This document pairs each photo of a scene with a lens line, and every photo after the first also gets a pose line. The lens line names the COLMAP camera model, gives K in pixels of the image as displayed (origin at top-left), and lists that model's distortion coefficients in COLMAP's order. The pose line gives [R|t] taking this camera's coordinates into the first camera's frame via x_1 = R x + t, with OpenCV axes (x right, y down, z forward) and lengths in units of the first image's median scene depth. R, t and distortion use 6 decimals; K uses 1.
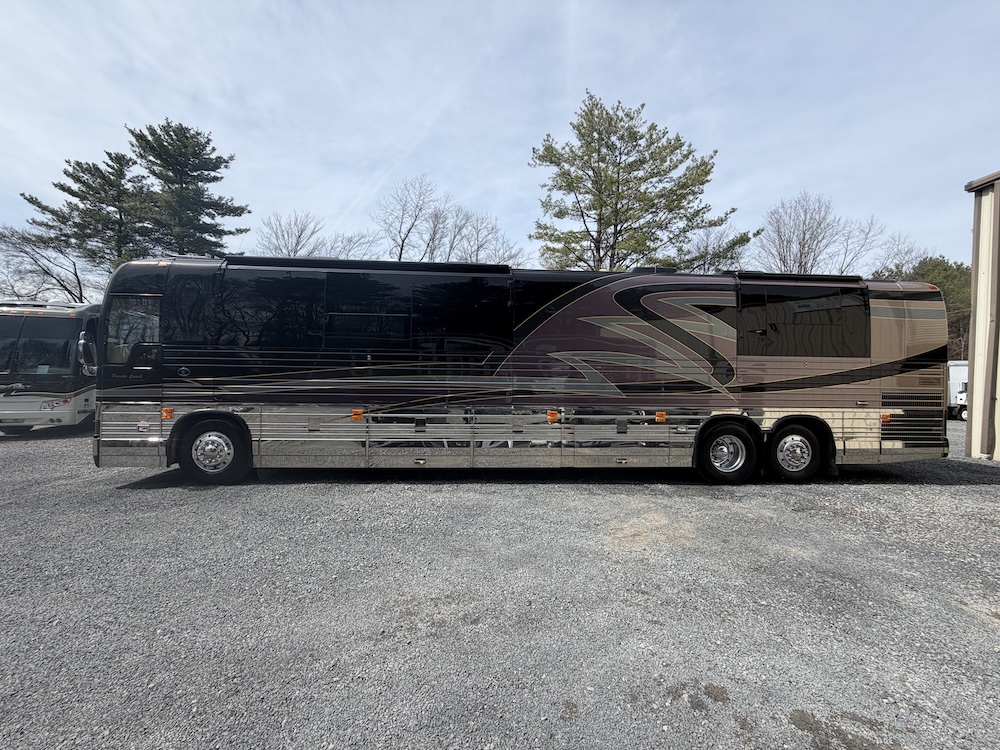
lens RADIAL K [[400.2, 0, 494.9], [0, 400.2, 382.9], [0, 0, 1]] dist [-0.004435, 0.000266]
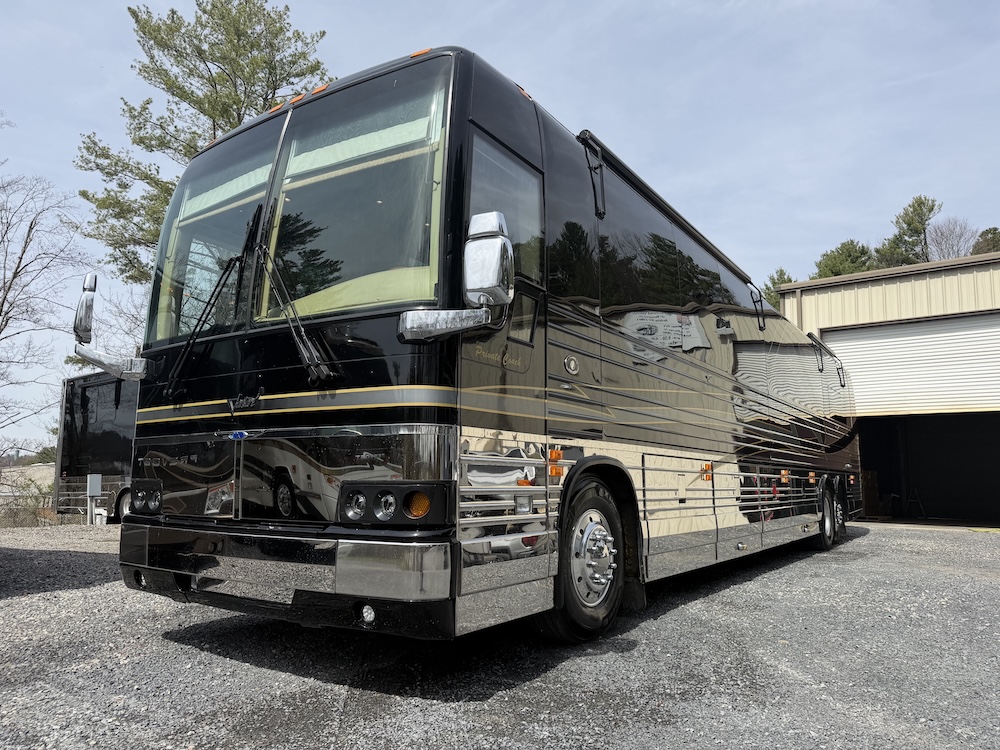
lens RADIAL K [[713.7, 0, 495.0], [0, 713.7, 379.0], [0, 0, 1]] dist [-0.004782, -0.014218]
pose [[0.611362, 0.108406, 0.783891, -1.271738], [0.002538, 0.990299, -0.138929, 0.083533], [-0.791347, 0.086926, 0.605156, 0.564402]]
